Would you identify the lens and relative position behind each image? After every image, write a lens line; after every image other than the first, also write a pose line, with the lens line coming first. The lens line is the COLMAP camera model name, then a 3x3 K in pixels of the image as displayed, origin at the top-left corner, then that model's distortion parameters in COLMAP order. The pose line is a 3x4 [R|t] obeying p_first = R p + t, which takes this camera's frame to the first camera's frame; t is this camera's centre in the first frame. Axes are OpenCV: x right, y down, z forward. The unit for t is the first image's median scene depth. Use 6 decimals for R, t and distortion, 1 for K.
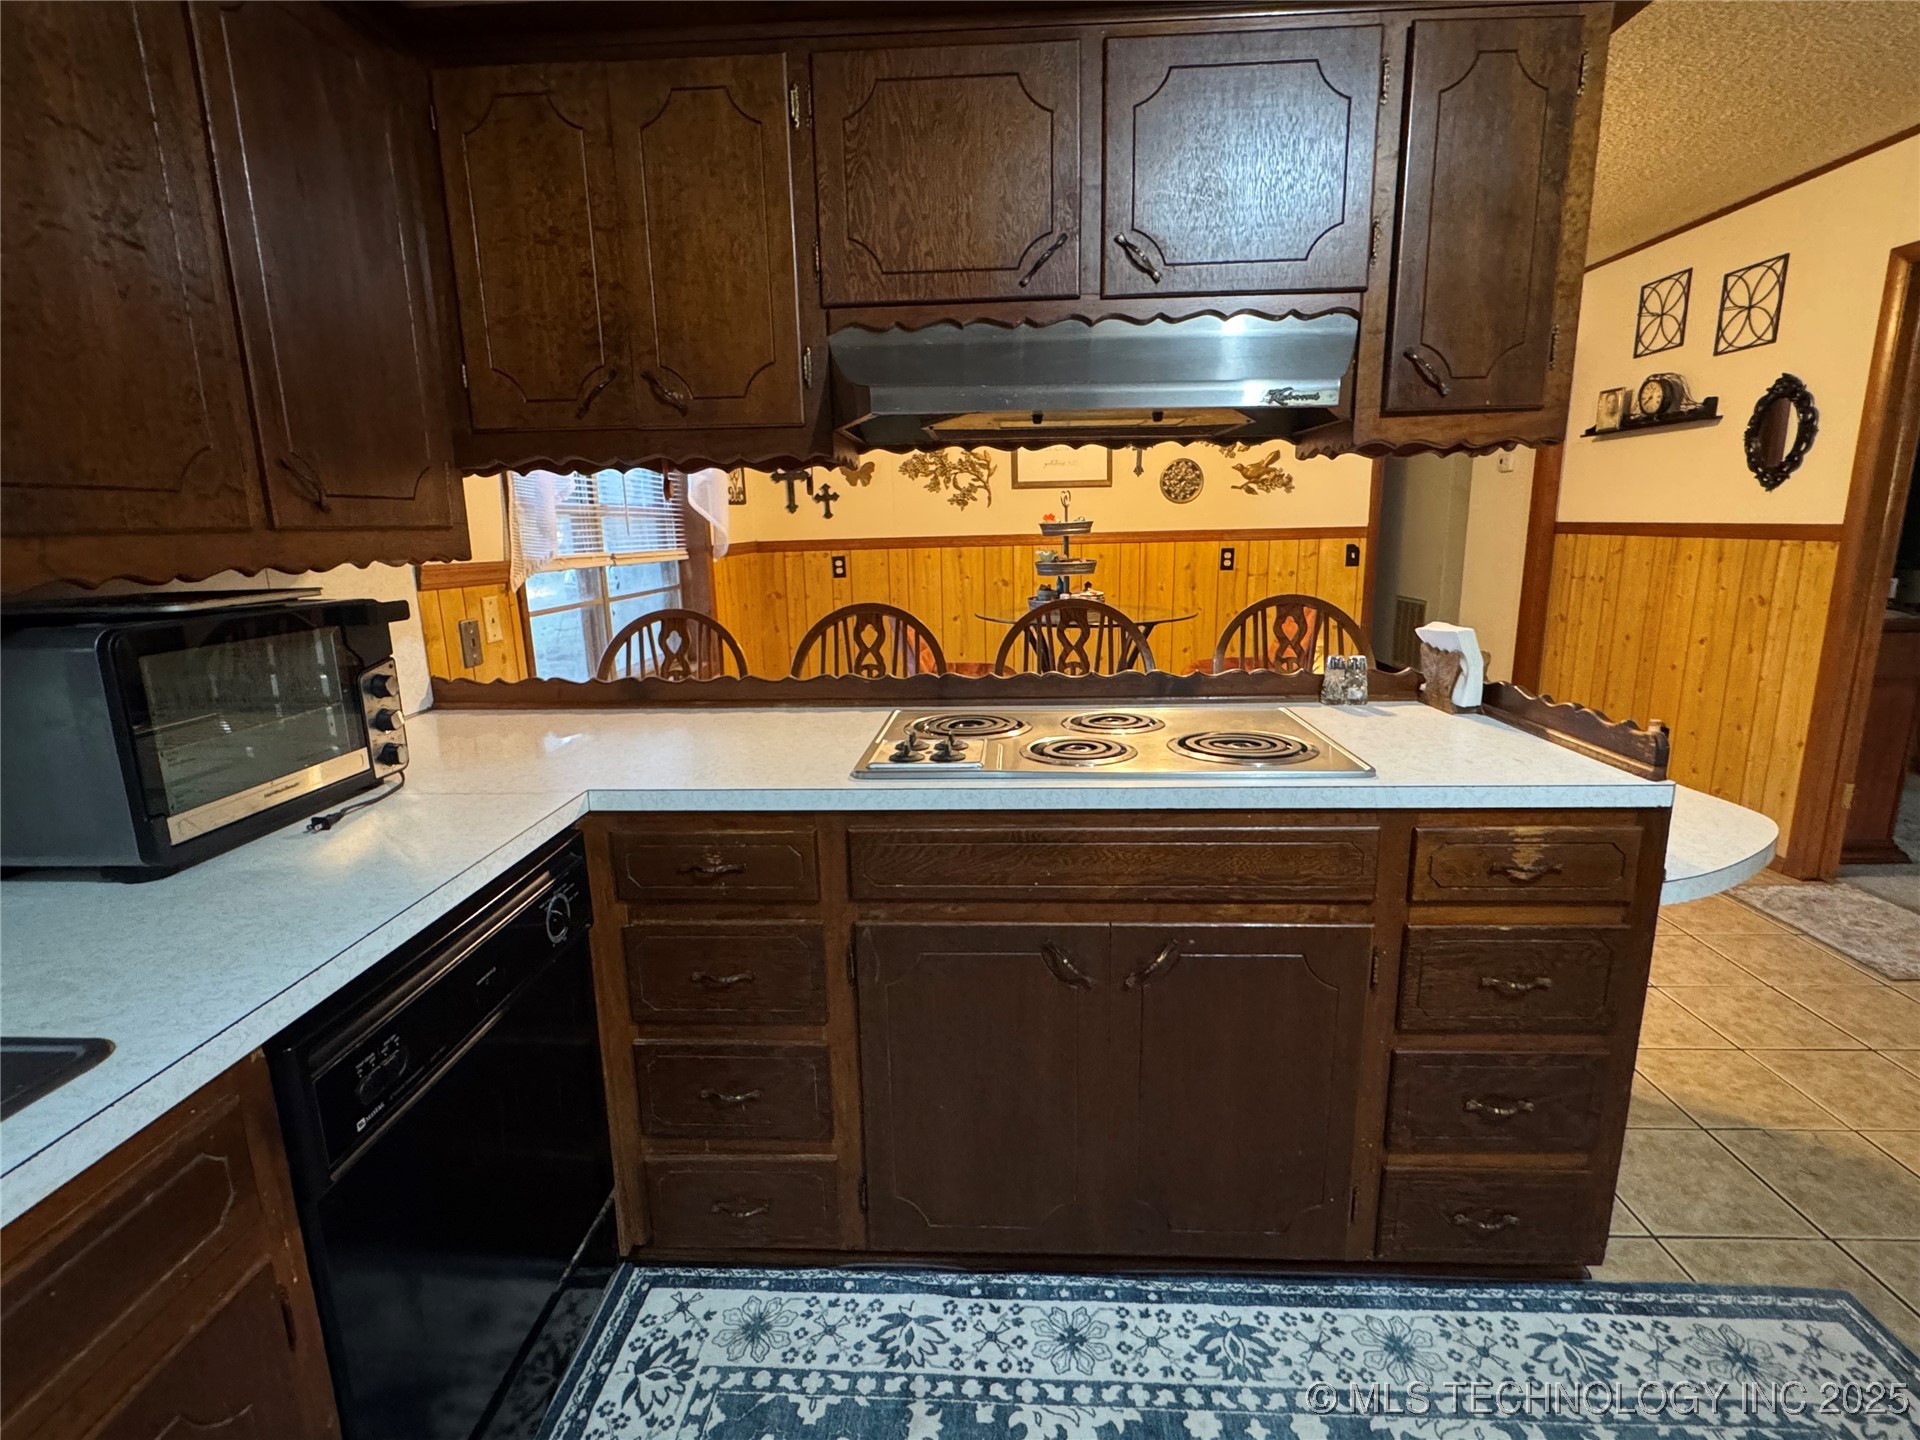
lens RADIAL K [[917.4, 0, 956.2], [0, 917.4, 721.4], [0, 0, 1]] dist [-0.003775, -0.000387]
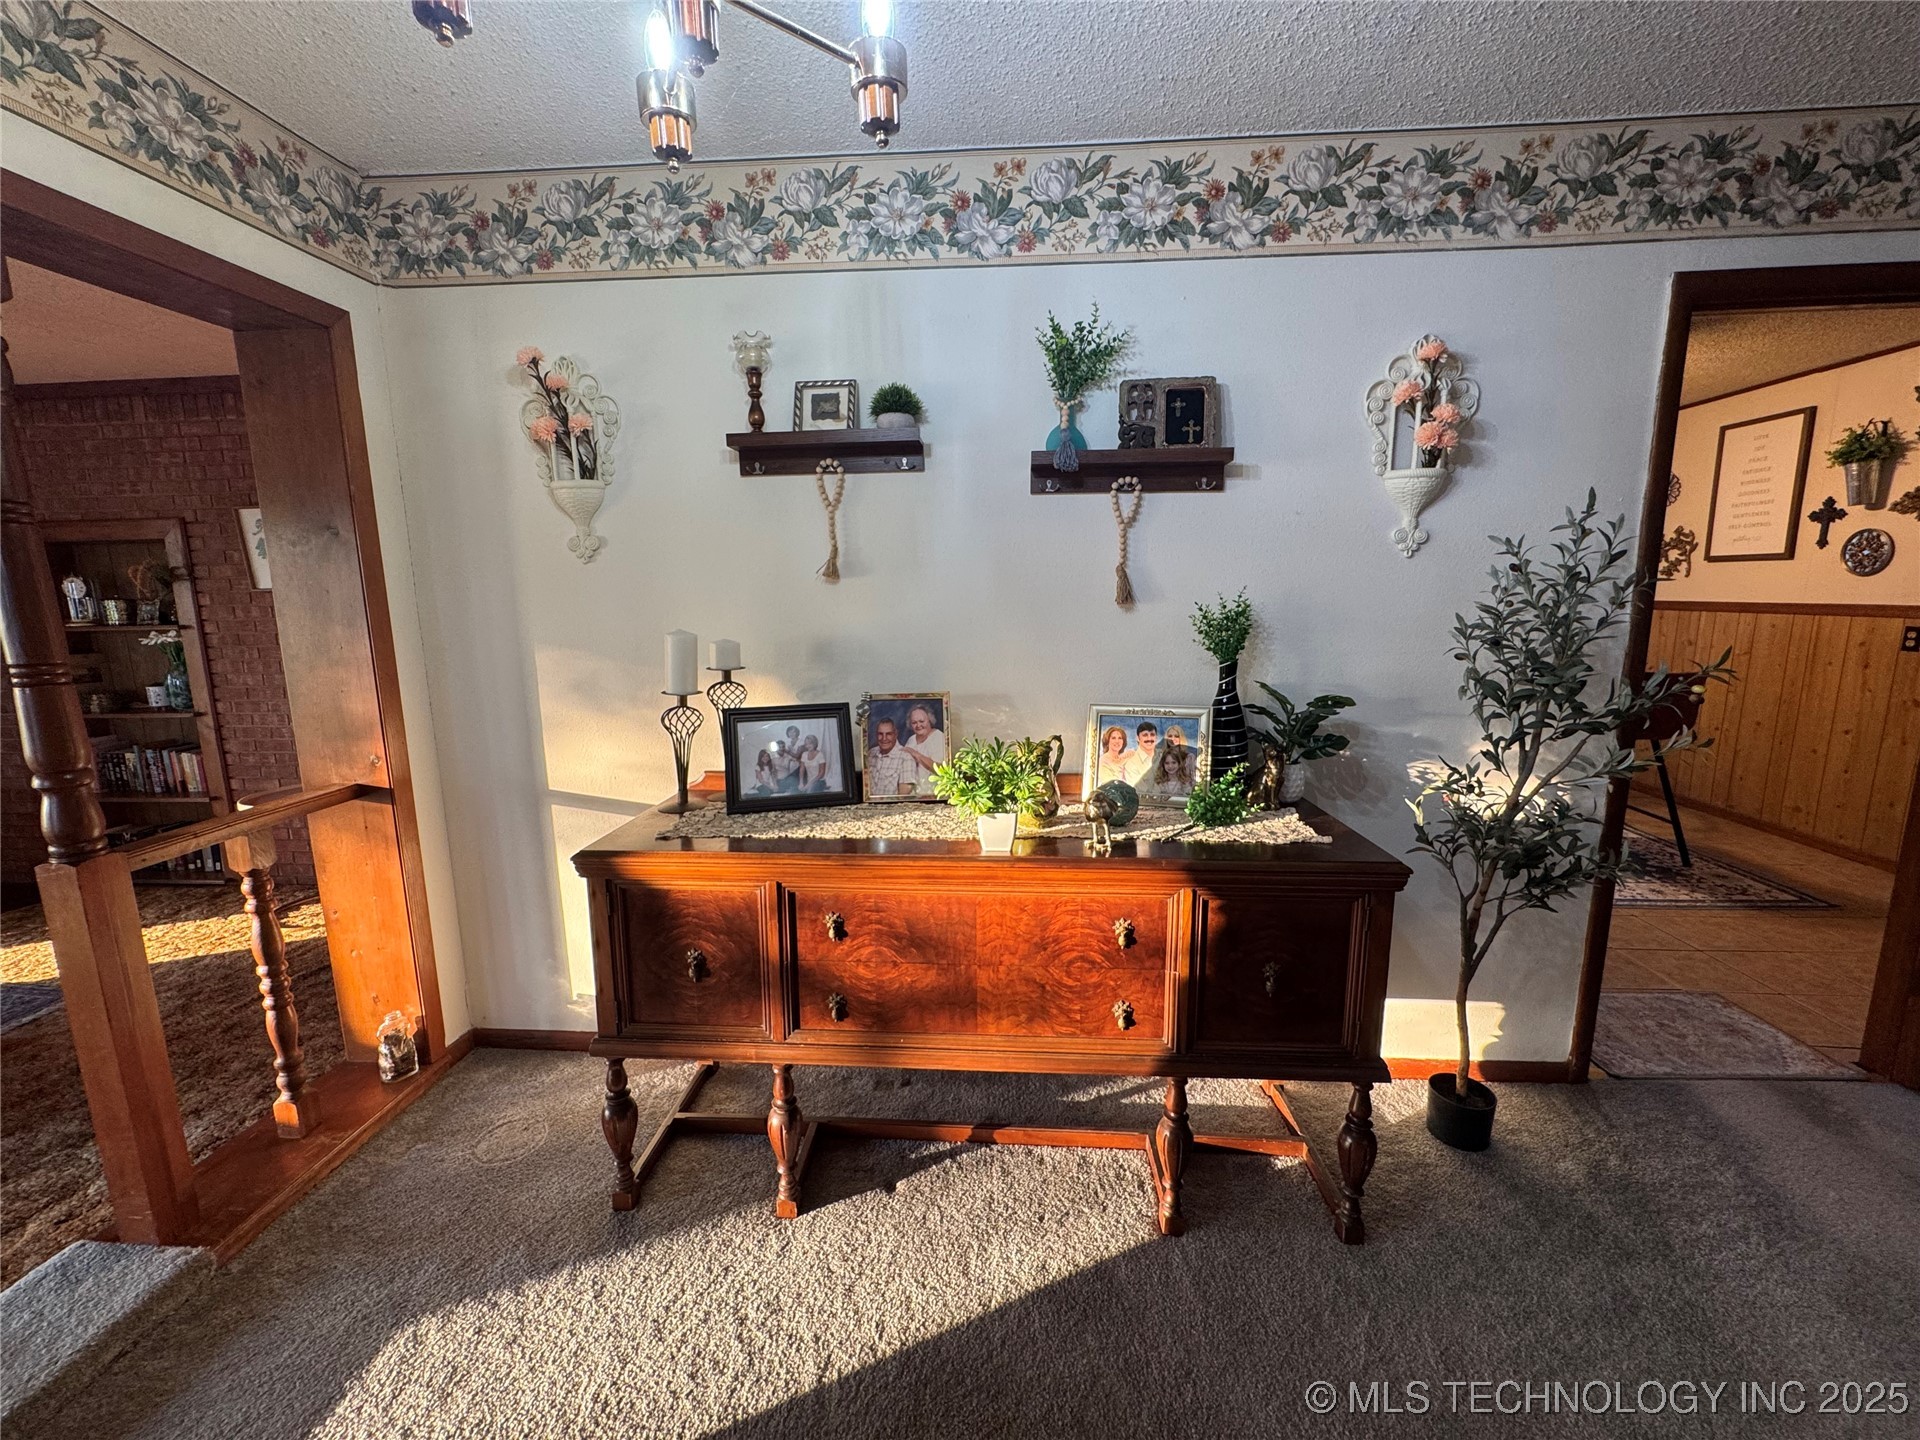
lens RADIAL K [[767.5, 0, 955.1], [0, 767.5, 718.0], [0, 0, 1]] dist [-0.006005, 0.001039]
pose [[-0.016863, 0.188972, -0.981838, 1.512339], [-0.197401, 0.962020, 0.188548, -0.087793], [0.980178, 0.196995, 0.021081, 0.142620]]
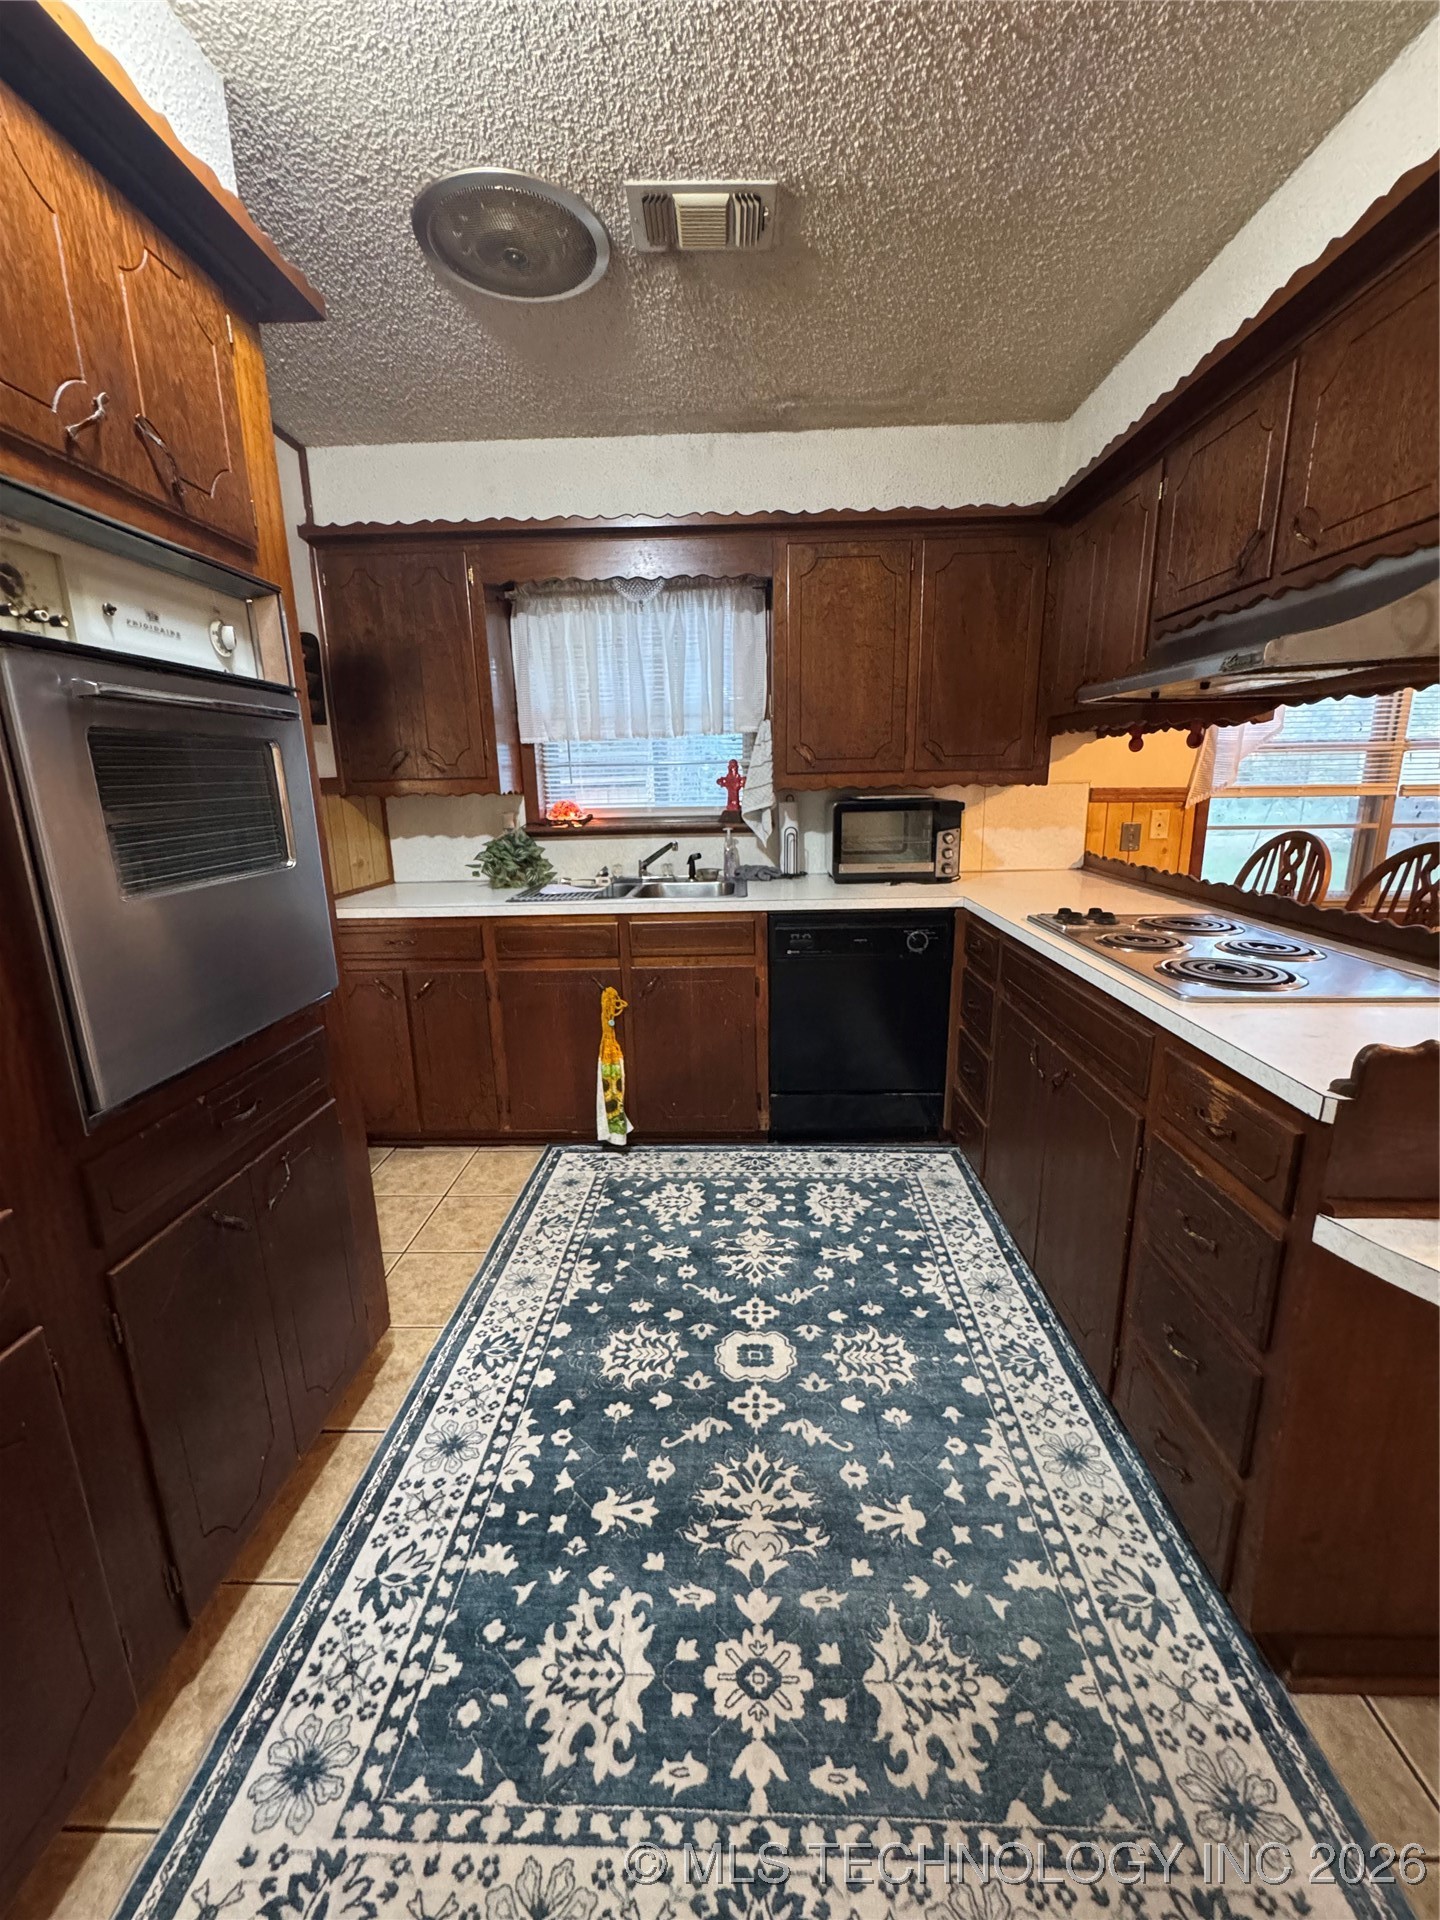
lens RADIAL K [[767.5, 0, 720.7], [0, 767.5, 958.3], [0, 0, 1]] dist [-0.006005, 0.001039]
pose [[0.020326, 0.248129, -0.968514, 0.570539], [-0.190997, 0.951837, 0.239848, -0.045956], [0.981380, 0.180108, 0.066739, 0.154547]]
